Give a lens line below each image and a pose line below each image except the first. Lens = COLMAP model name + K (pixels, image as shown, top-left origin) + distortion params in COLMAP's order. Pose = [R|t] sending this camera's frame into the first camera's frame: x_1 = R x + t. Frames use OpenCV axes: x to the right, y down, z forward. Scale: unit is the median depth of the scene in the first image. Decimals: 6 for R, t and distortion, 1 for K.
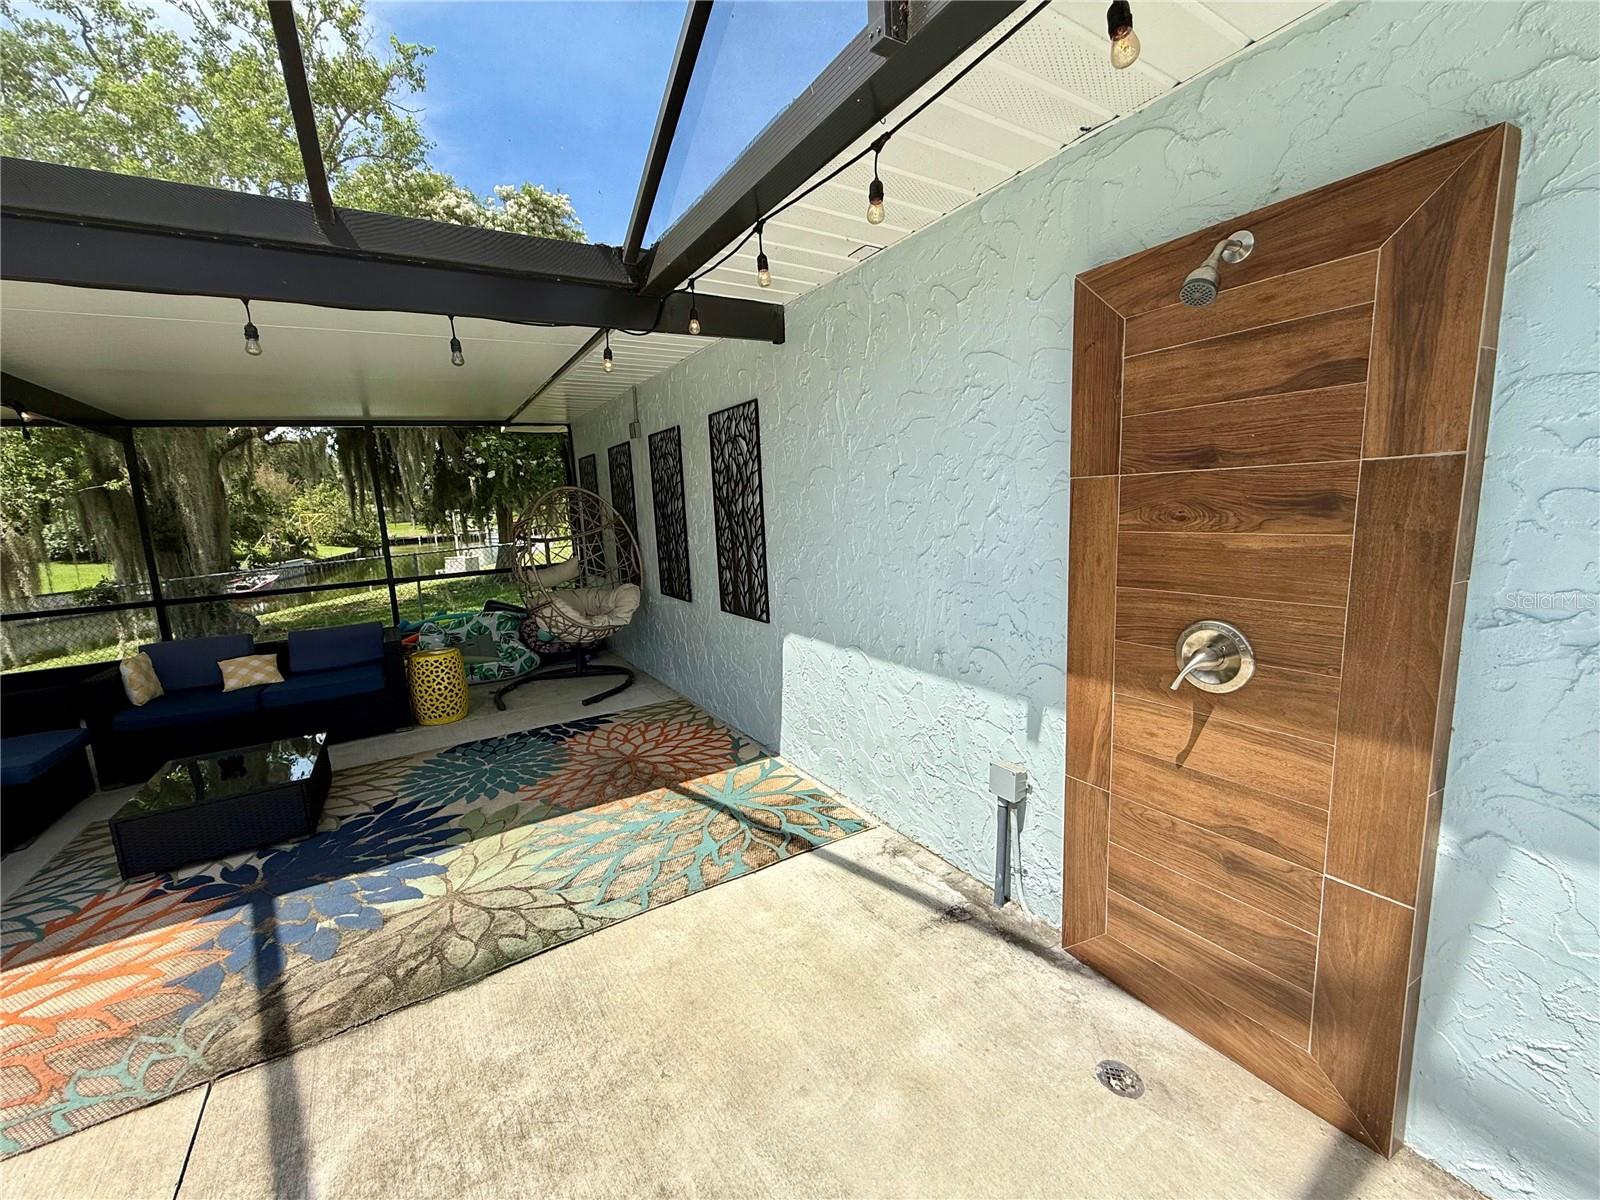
lens RADIAL K [[629.8, 0, 800.0], [0, 629.8, 600.0], [0, 0, 1]] dist [-0.000047, 0.000100]
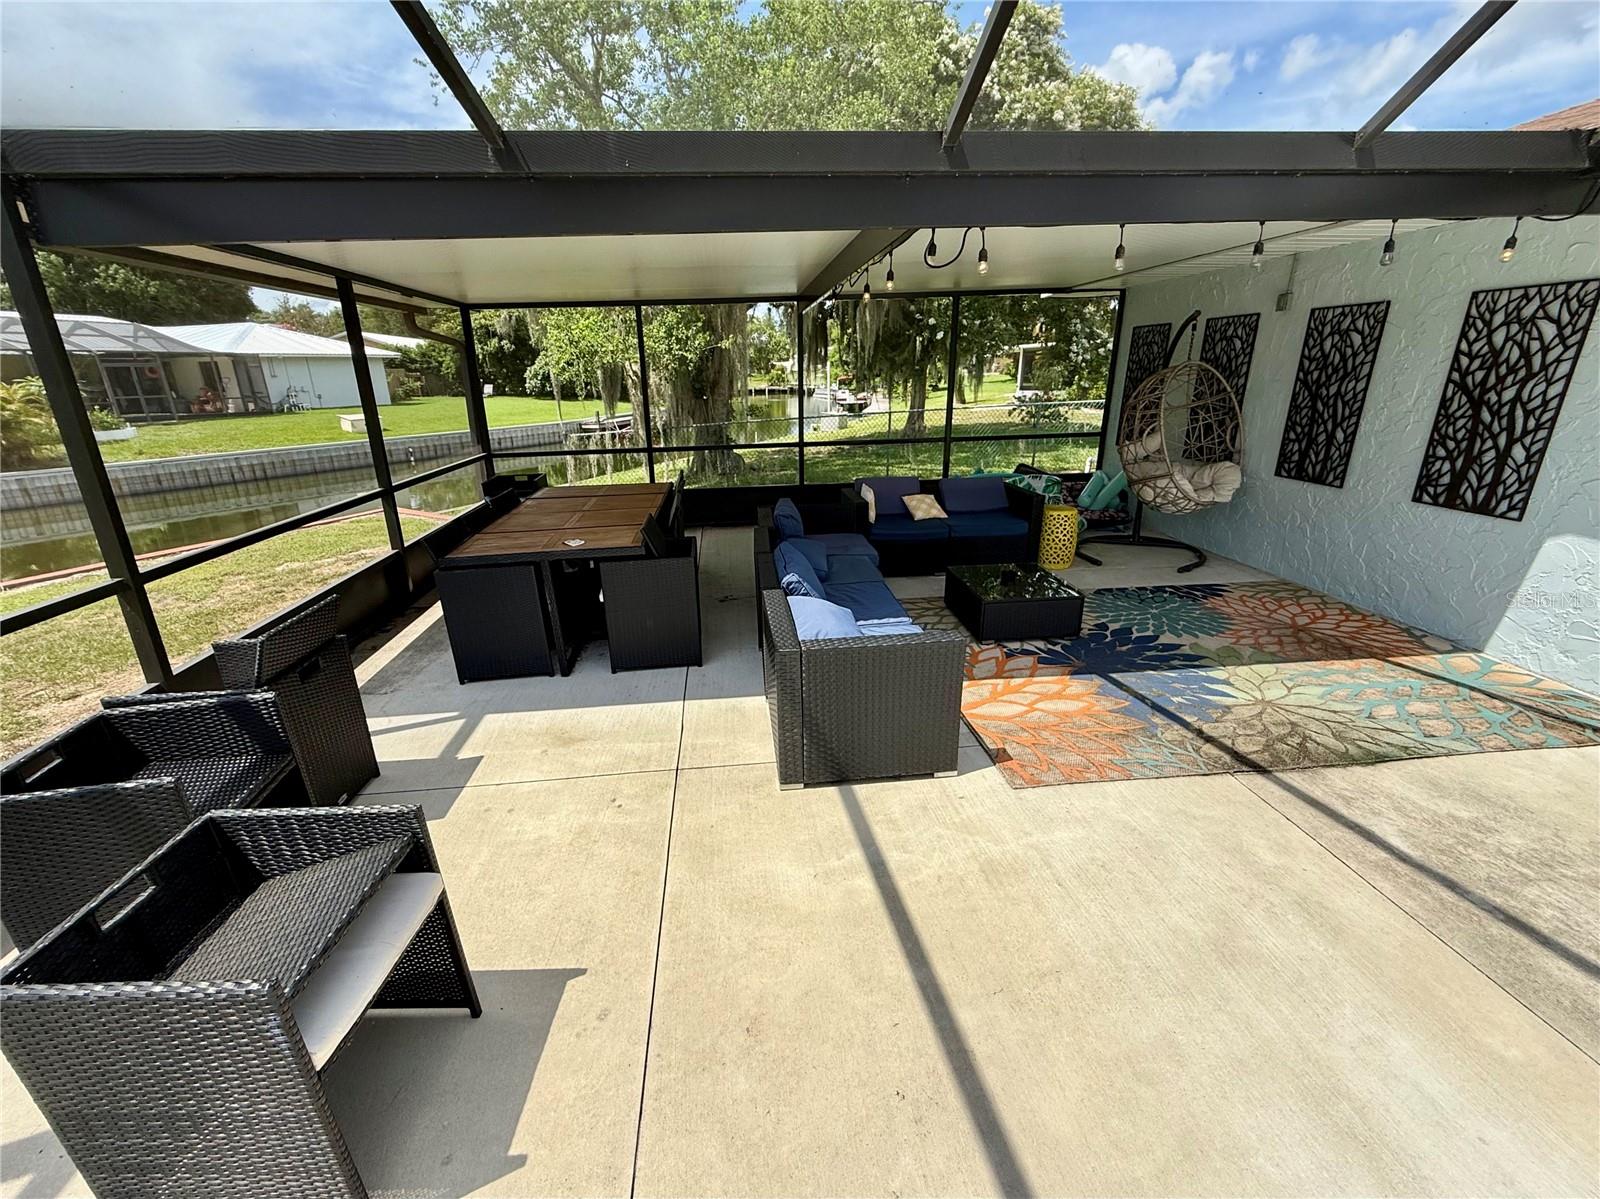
lens RADIAL K [[661.1, 0, 800.0], [0, 661.1, 599.5], [0, 0, 1]] dist [0.000578, 0.000523]
pose [[0.899245, 0.173575, -0.401534, -0.639499], [-0.092968, 0.972771, 0.212306, 0.041673], [0.427452, -0.153585, 0.890897, -0.428053]]
